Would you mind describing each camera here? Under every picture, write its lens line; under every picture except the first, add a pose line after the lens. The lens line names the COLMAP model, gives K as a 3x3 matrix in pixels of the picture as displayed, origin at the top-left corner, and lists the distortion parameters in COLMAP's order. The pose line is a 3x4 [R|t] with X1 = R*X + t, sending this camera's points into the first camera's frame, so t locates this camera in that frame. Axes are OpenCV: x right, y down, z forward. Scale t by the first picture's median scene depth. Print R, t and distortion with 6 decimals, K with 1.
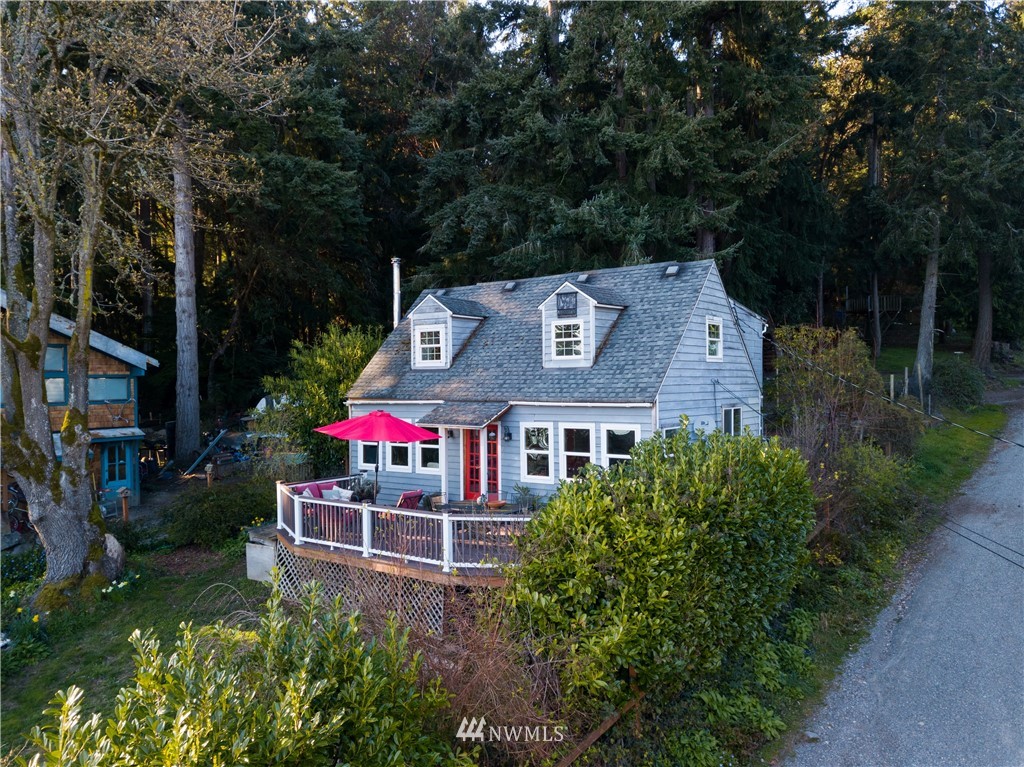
lens RADIAL K [[784.8, 0, 511.6], [0, 784.8, 384.3], [0, 0, 1]] dist [0.000199, -0.001557]
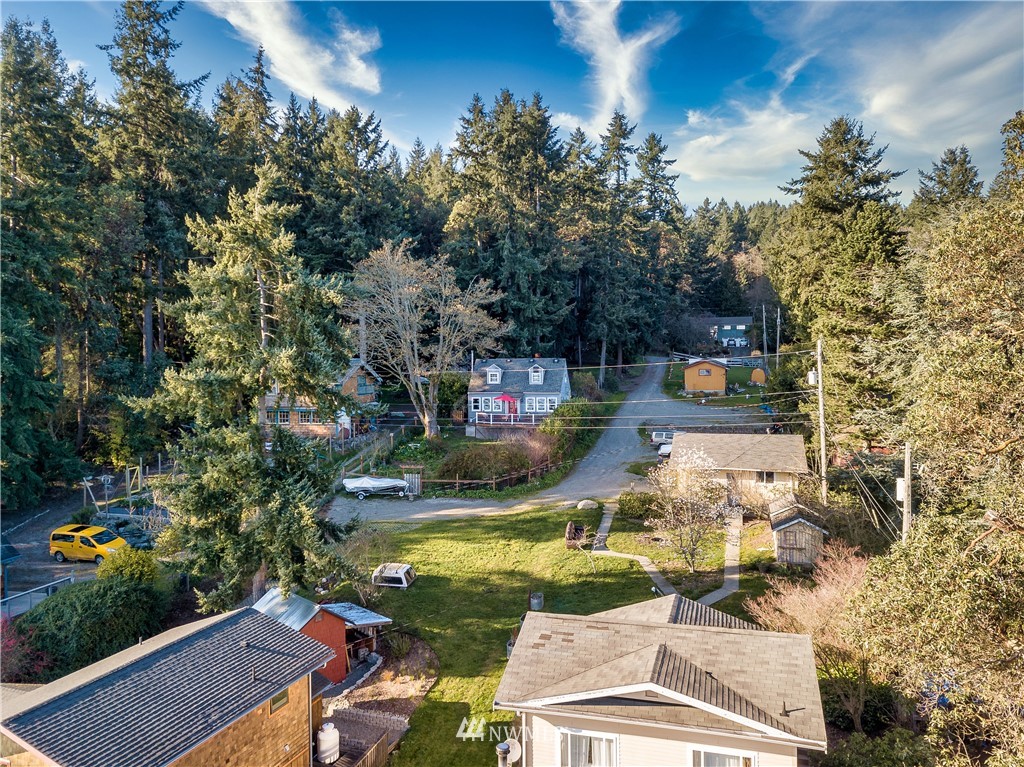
lens RADIAL K [[784.8, 0, 511.9], [0, 784.8, 381.6], [0, 0, 1]] dist [0.000199, -0.001557]
pose [[0.919667, -0.009056, 0.392595, -1.033748], [0.003224, 0.999874, 0.015512, -0.059492], [-0.392686, -0.013000, 0.919581, -1.729186]]
